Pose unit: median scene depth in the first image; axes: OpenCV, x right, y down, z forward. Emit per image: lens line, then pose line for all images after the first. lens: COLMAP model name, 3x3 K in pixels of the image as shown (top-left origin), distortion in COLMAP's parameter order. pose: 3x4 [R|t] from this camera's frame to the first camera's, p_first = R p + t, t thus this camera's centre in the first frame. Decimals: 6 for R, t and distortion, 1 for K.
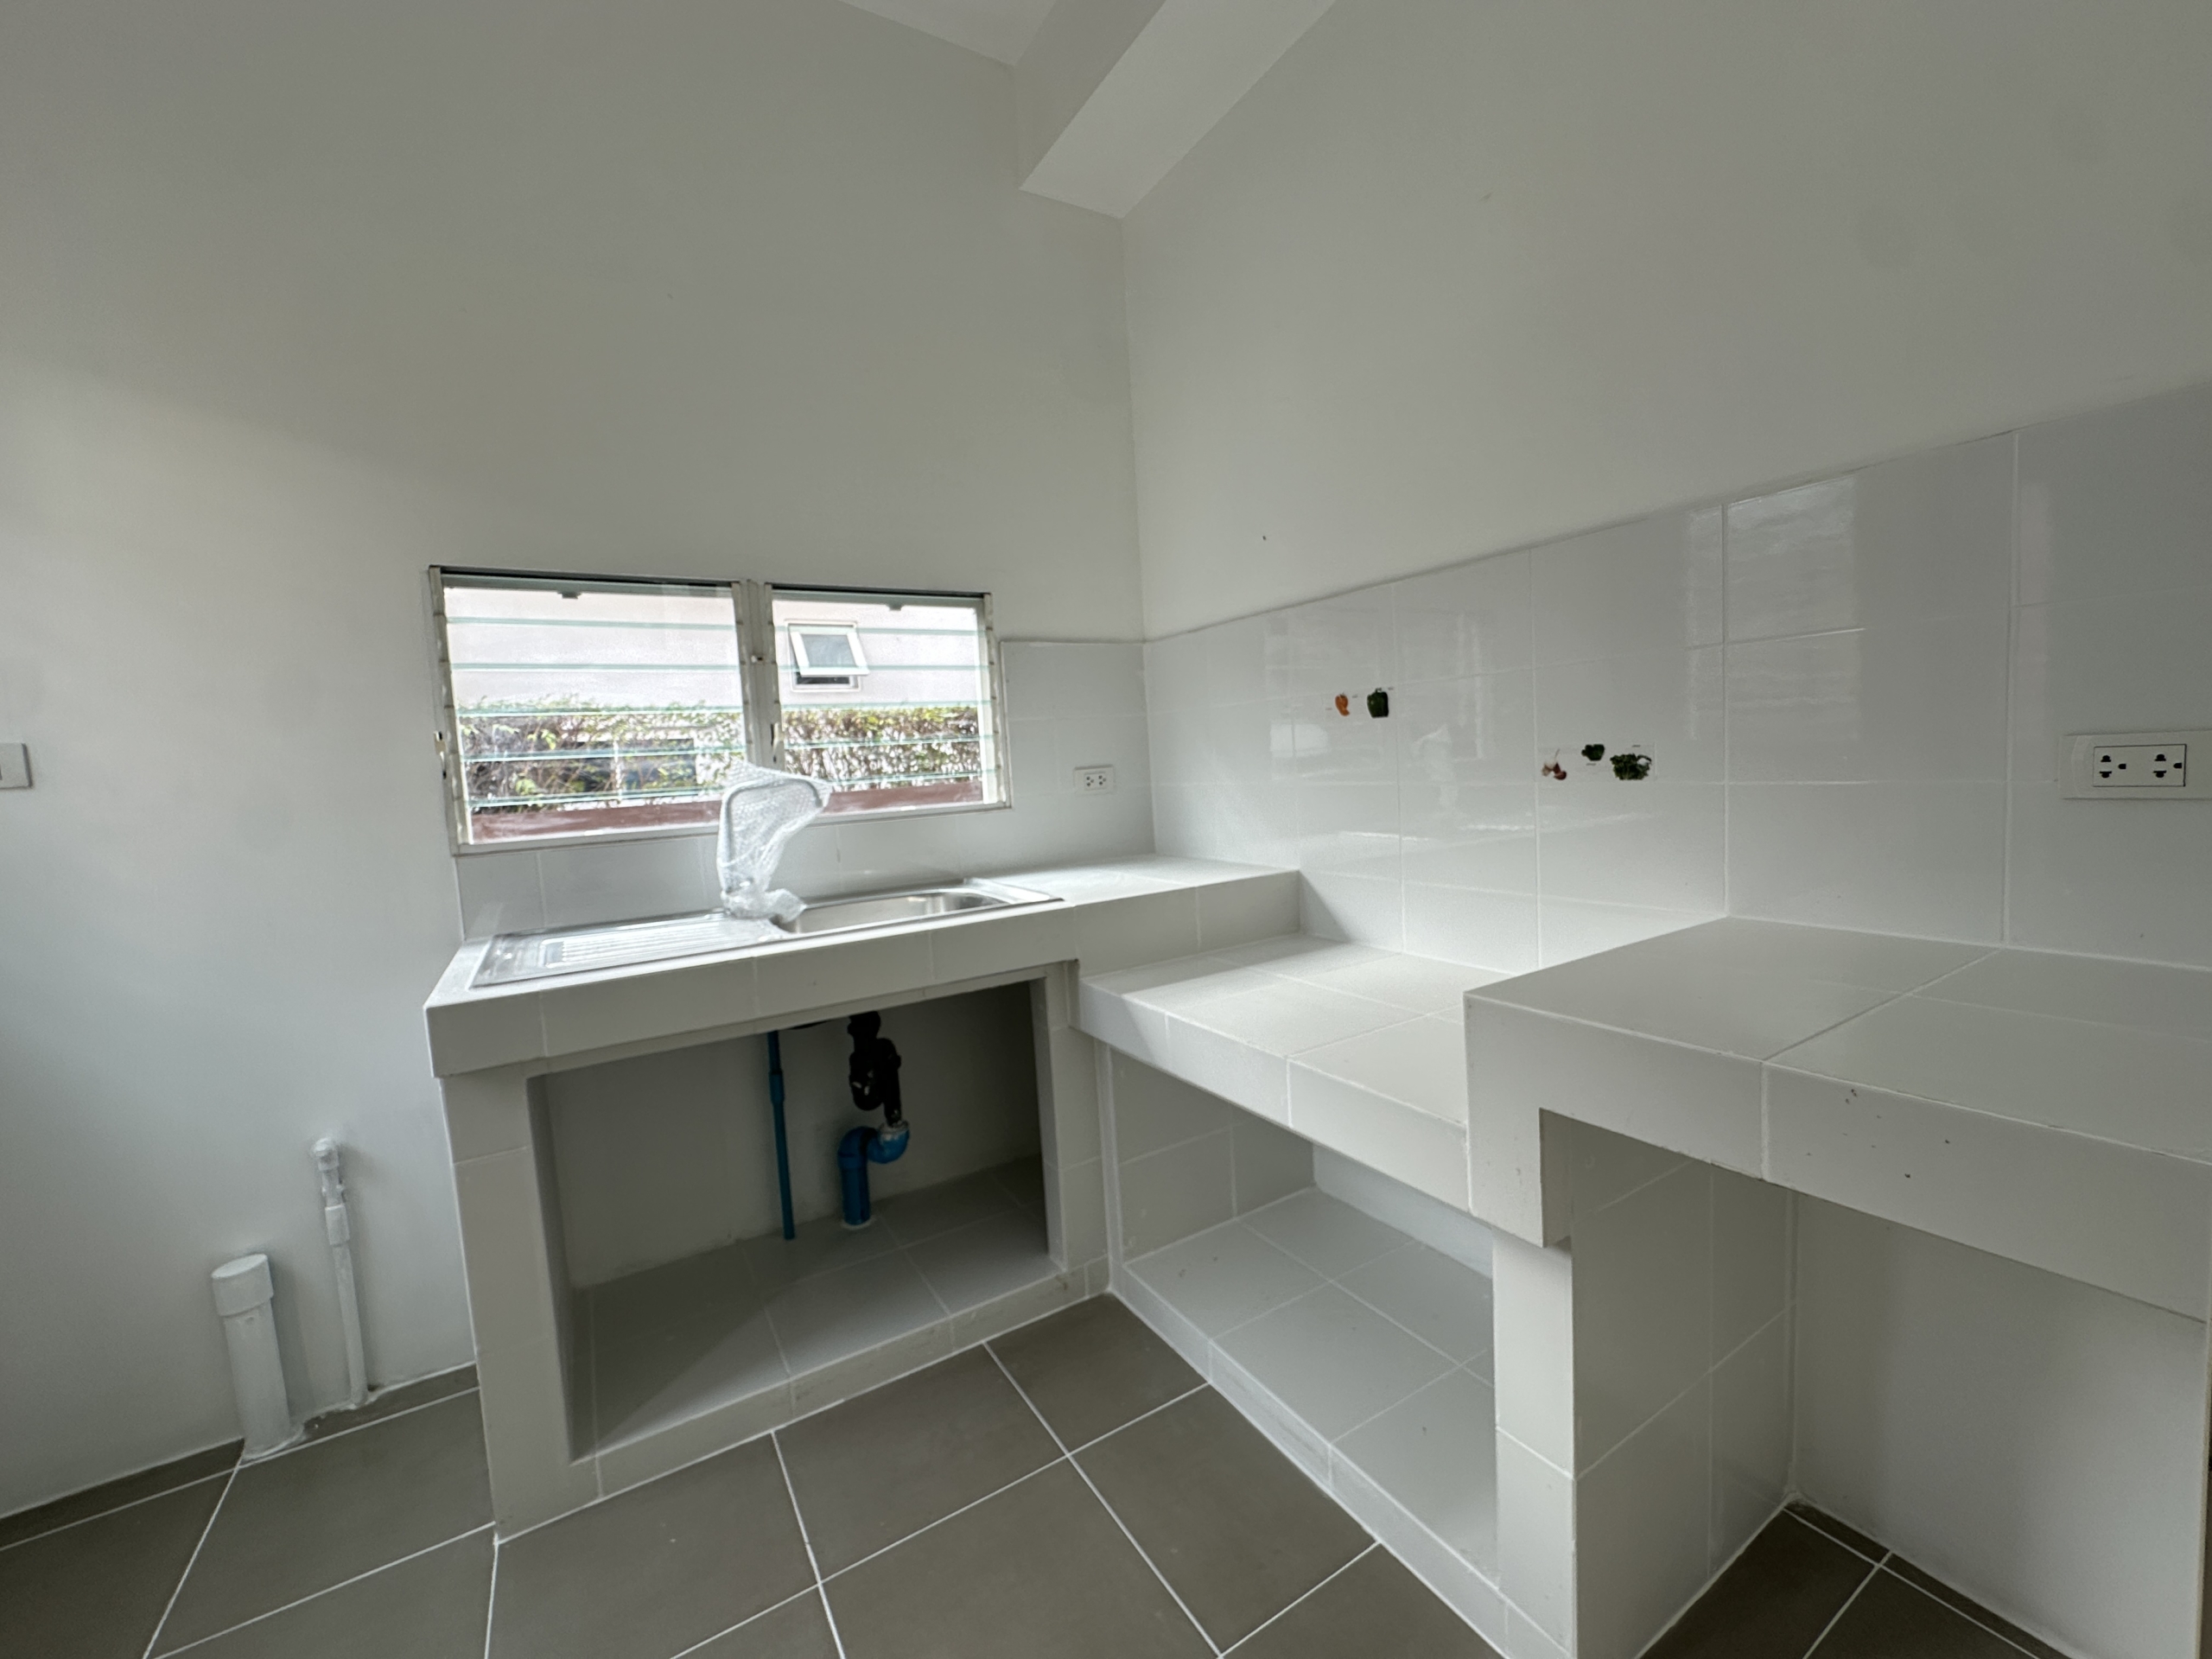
lens RADIAL K [[888.2, 0, 1106.0], [0, 888.2, 829.5], [0, 0, 1]] dist [-0.001009, -0.000057]
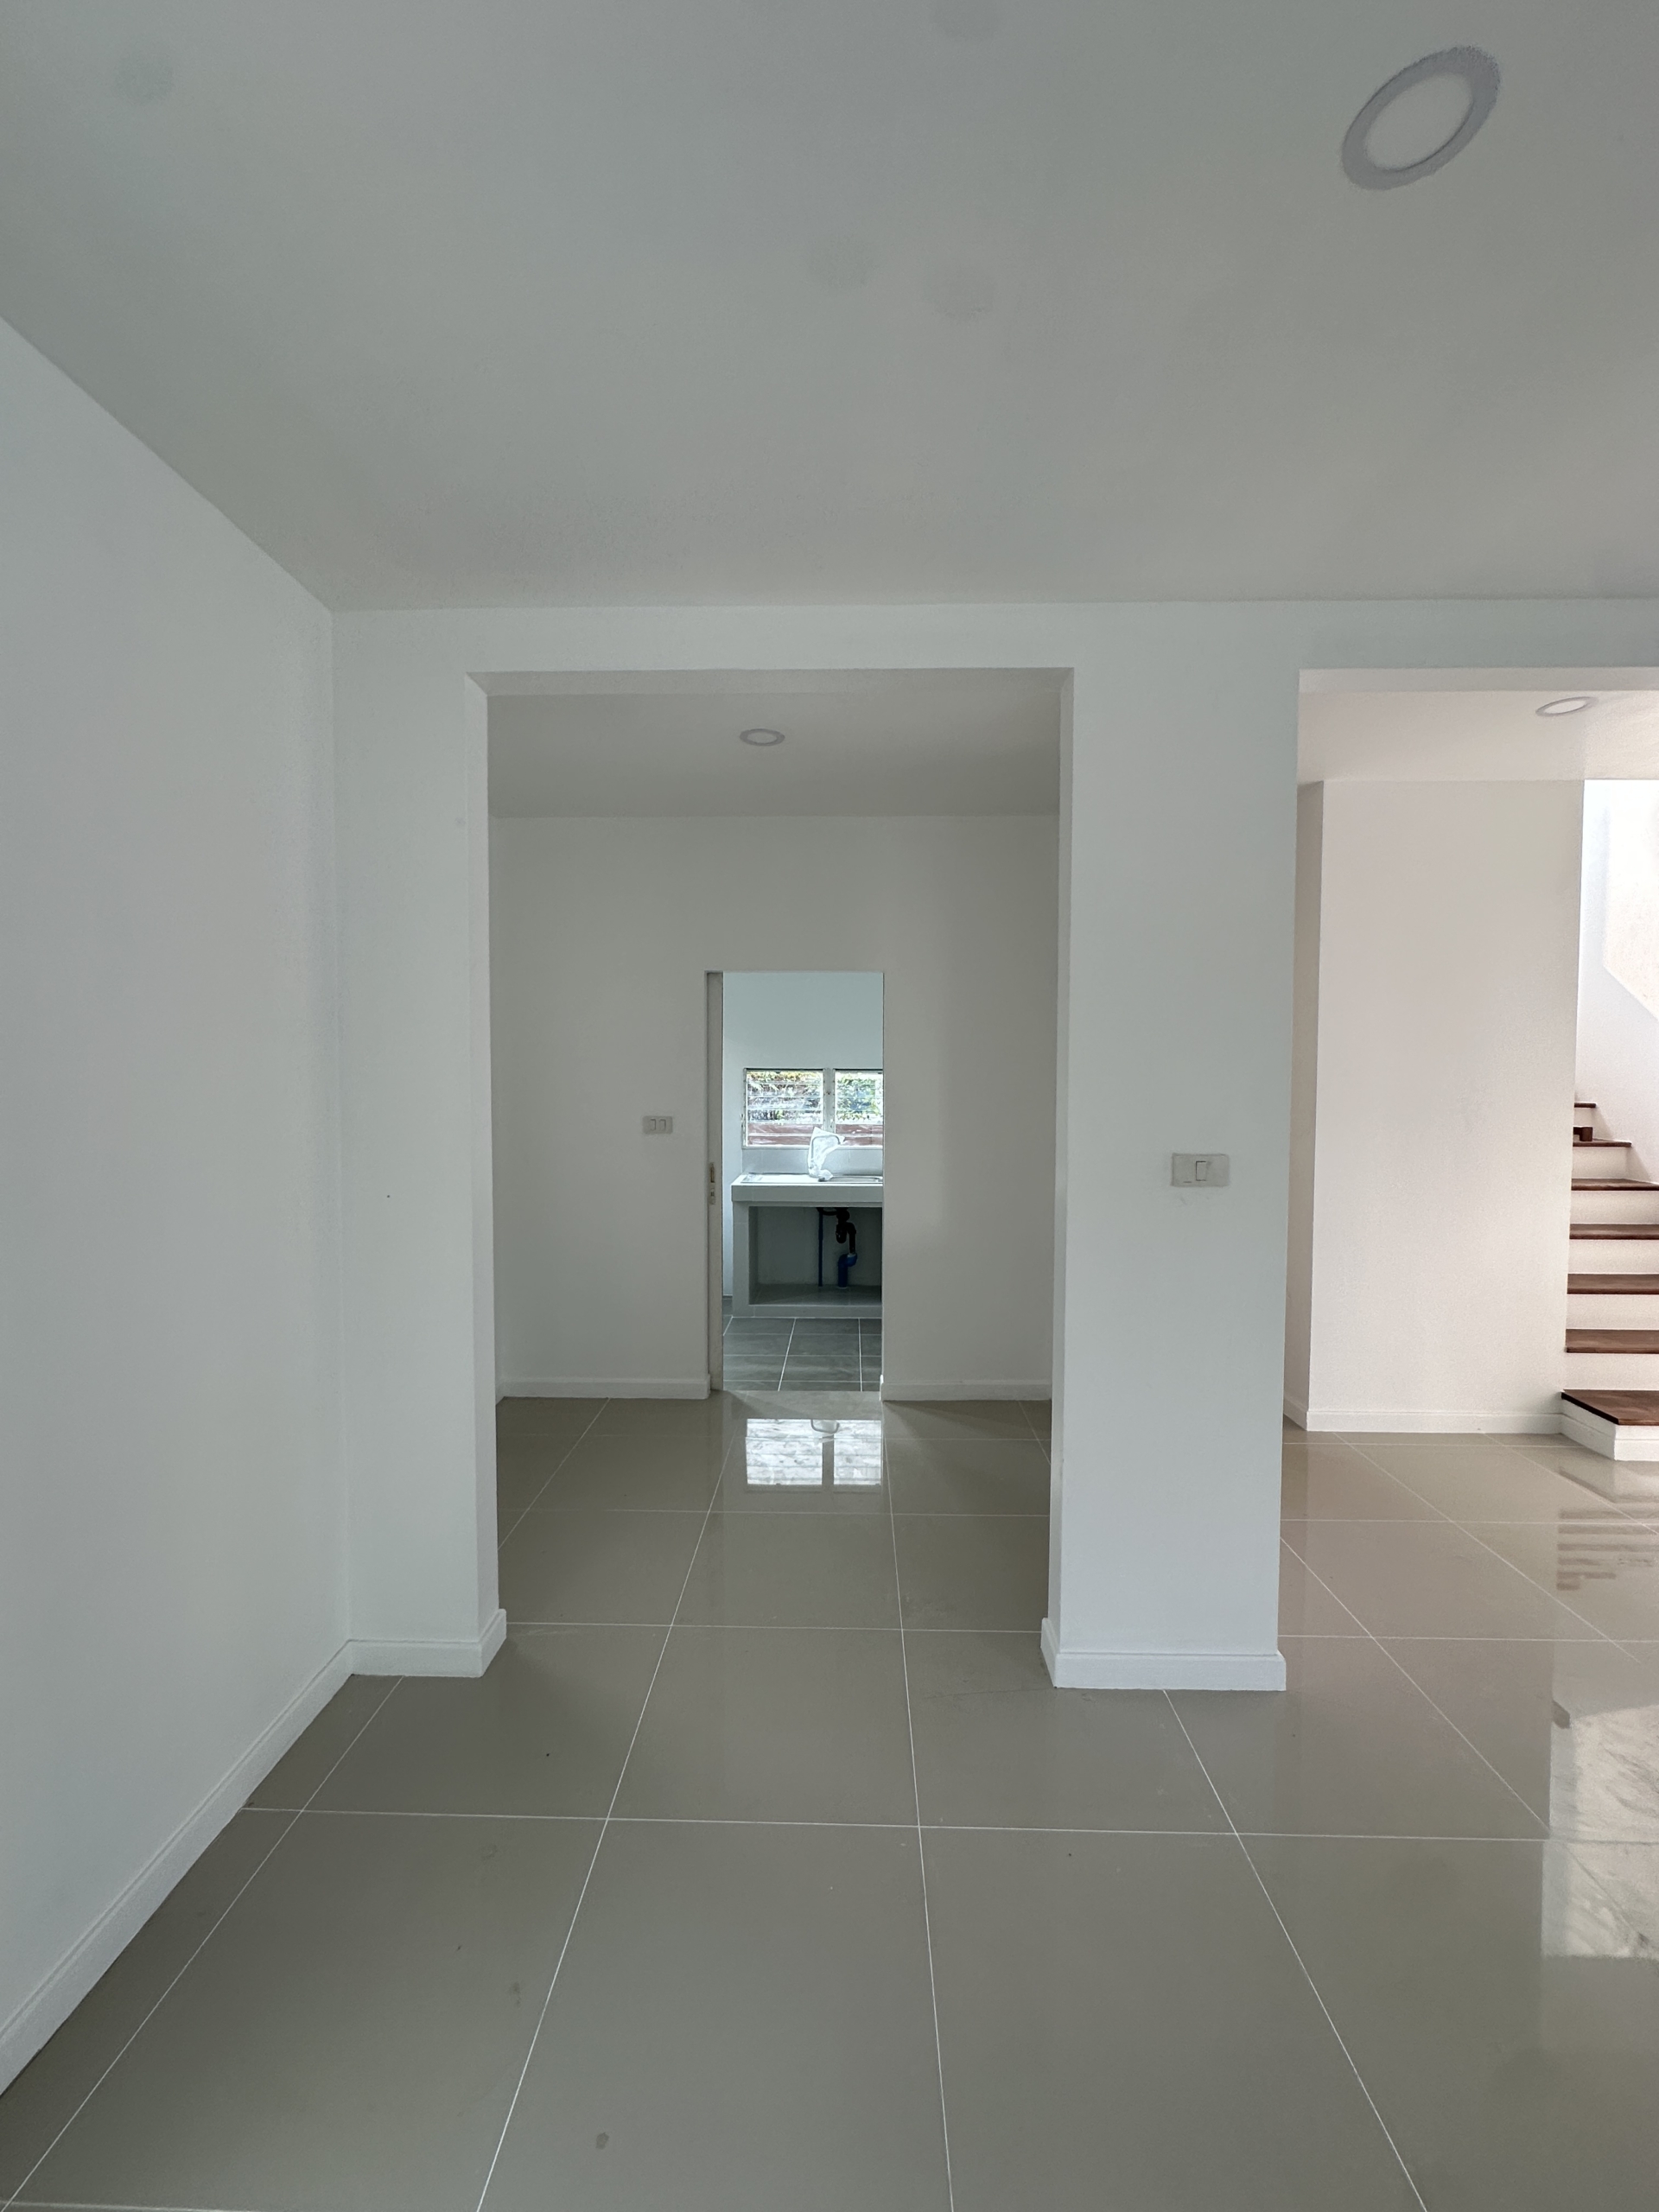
lens RADIAL K [[888.2, 0, 829.5], [0, 888.2, 1106.0], [0, 0, 1]] dist [-0.001009, -0.000057]
pose [[0.844433, 0.075924, -0.530253, 1.338468], [-0.089496, 0.995987, 0.000085, -0.163750], [0.528132, 0.047384, 0.847839, -1.715149]]
